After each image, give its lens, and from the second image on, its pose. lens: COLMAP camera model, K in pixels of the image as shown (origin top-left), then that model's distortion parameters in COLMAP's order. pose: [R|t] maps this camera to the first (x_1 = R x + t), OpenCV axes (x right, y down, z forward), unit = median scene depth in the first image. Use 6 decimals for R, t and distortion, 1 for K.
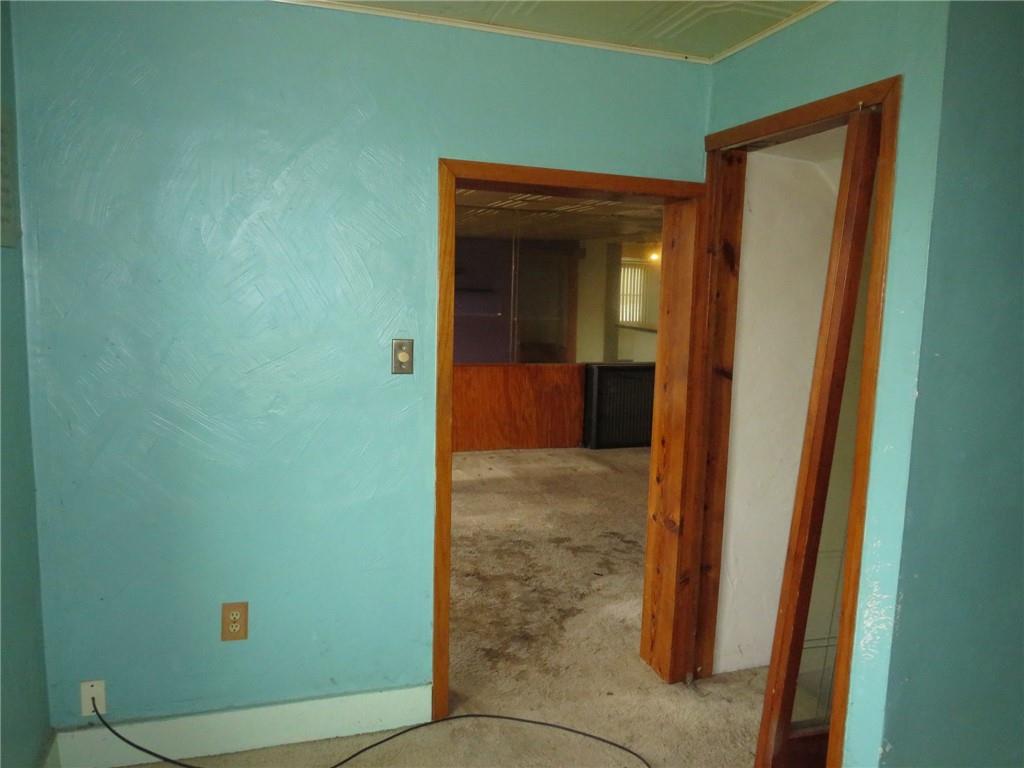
lens RADIAL K [[726.5, 0, 515.0], [0, 726.5, 383.6], [0, 0, 1]] dist [-0.028610, 0.000162]
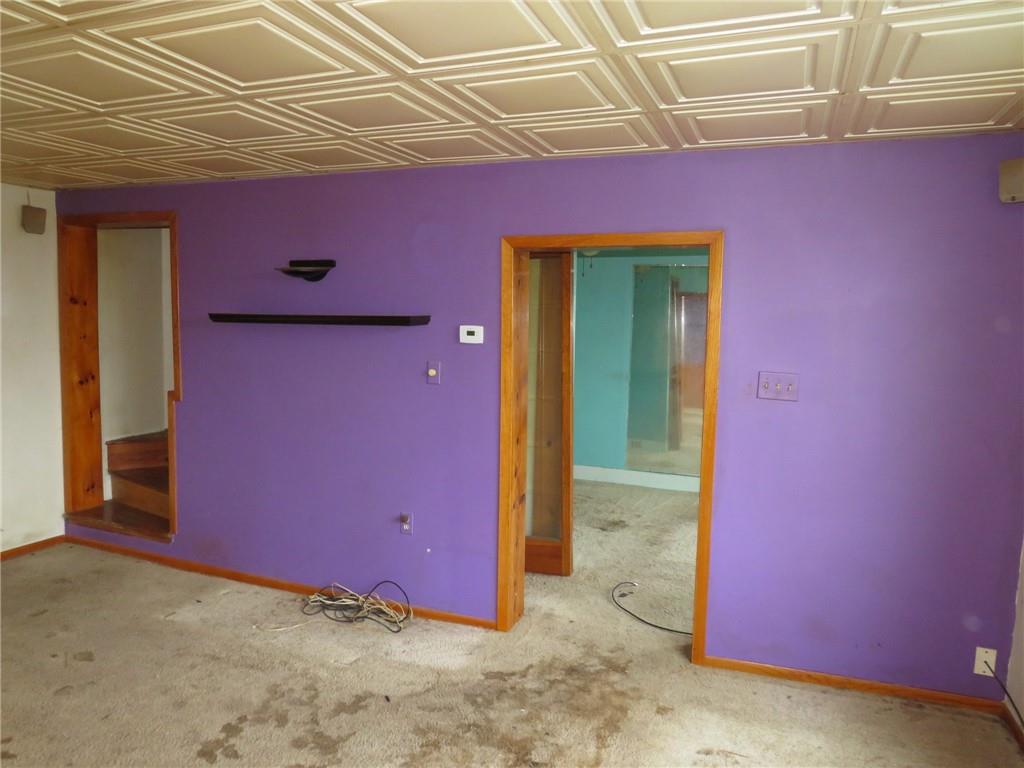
lens RADIAL K [[726.5, 0, 510.3], [0, 726.5, 388.1], [0, 0, 1]] dist [-0.028610, 0.000162]
pose [[-0.762650, -0.114232, 0.636644, -0.419945], [0.035653, 0.975360, 0.217718, -0.206055], [-0.645828, 0.188741, -0.739786, 1.421569]]
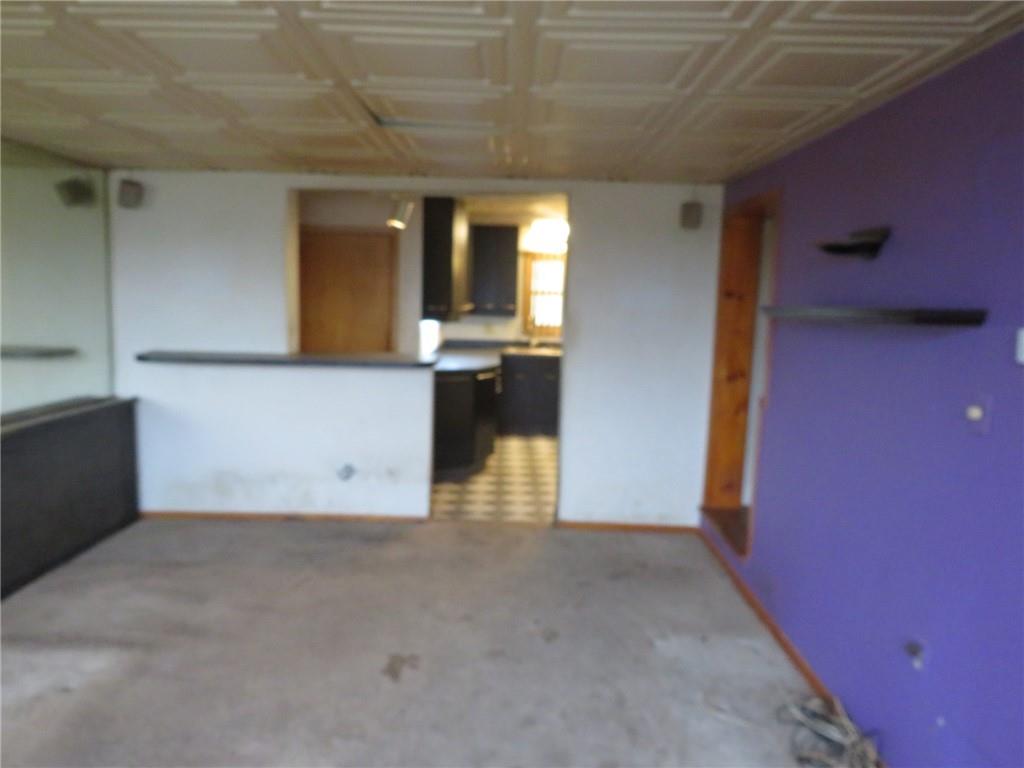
lens RADIAL K [[726.5, 0, 515.9], [0, 726.5, 381.2], [0, 0, 1]] dist [-0.028610, 0.000162]
pose [[0.330481, -0.132428, 0.934476, -0.330910], [0.098513, 0.989539, 0.105392, -0.135572], [-0.938657, 0.057228, 0.340070, 0.932602]]
